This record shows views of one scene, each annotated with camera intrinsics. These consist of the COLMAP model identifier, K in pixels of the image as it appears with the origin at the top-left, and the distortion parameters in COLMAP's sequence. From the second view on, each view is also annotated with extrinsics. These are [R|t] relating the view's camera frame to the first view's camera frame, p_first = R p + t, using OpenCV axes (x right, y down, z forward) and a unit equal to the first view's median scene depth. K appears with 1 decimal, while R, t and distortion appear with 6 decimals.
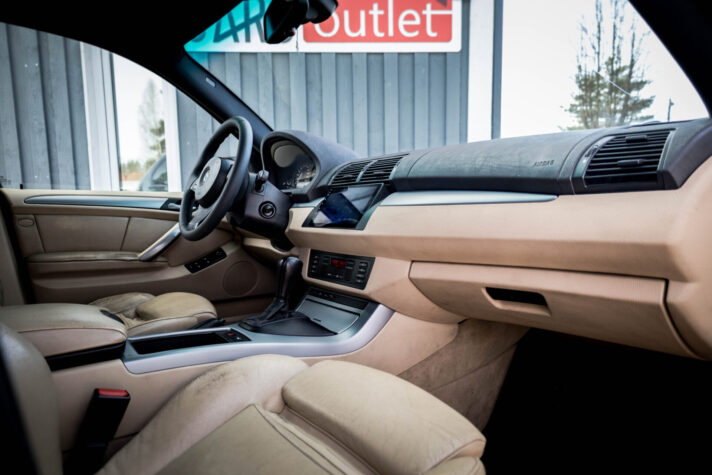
lens RADIAL K [[507.5, 0, 360.7], [0, 507.5, 247.4], [0, 0, 1]] dist [0.032514, 0.000446]
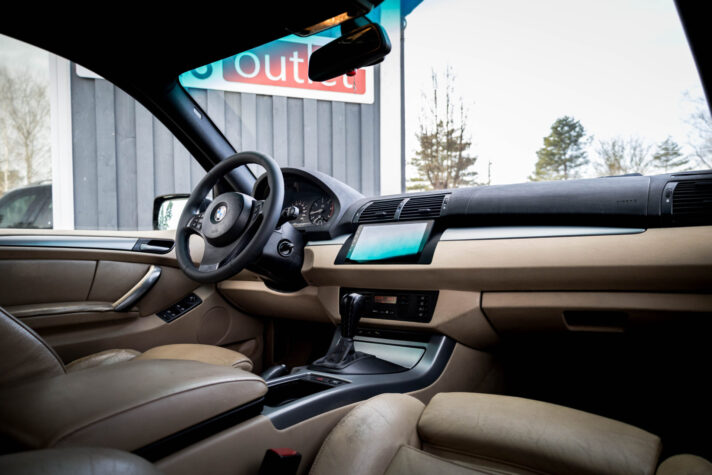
lens RADIAL K [[507.5, 0, 360.7], [0, 507.5, 247.4], [0, 0, 1]] dist [0.032514, 0.000446]
pose [[0.939721, -0.011165, 0.341761, -0.317471], [0.041861, 0.995706, -0.082572, 0.007699], [-0.339371, 0.091901, 0.936152, 0.051451]]
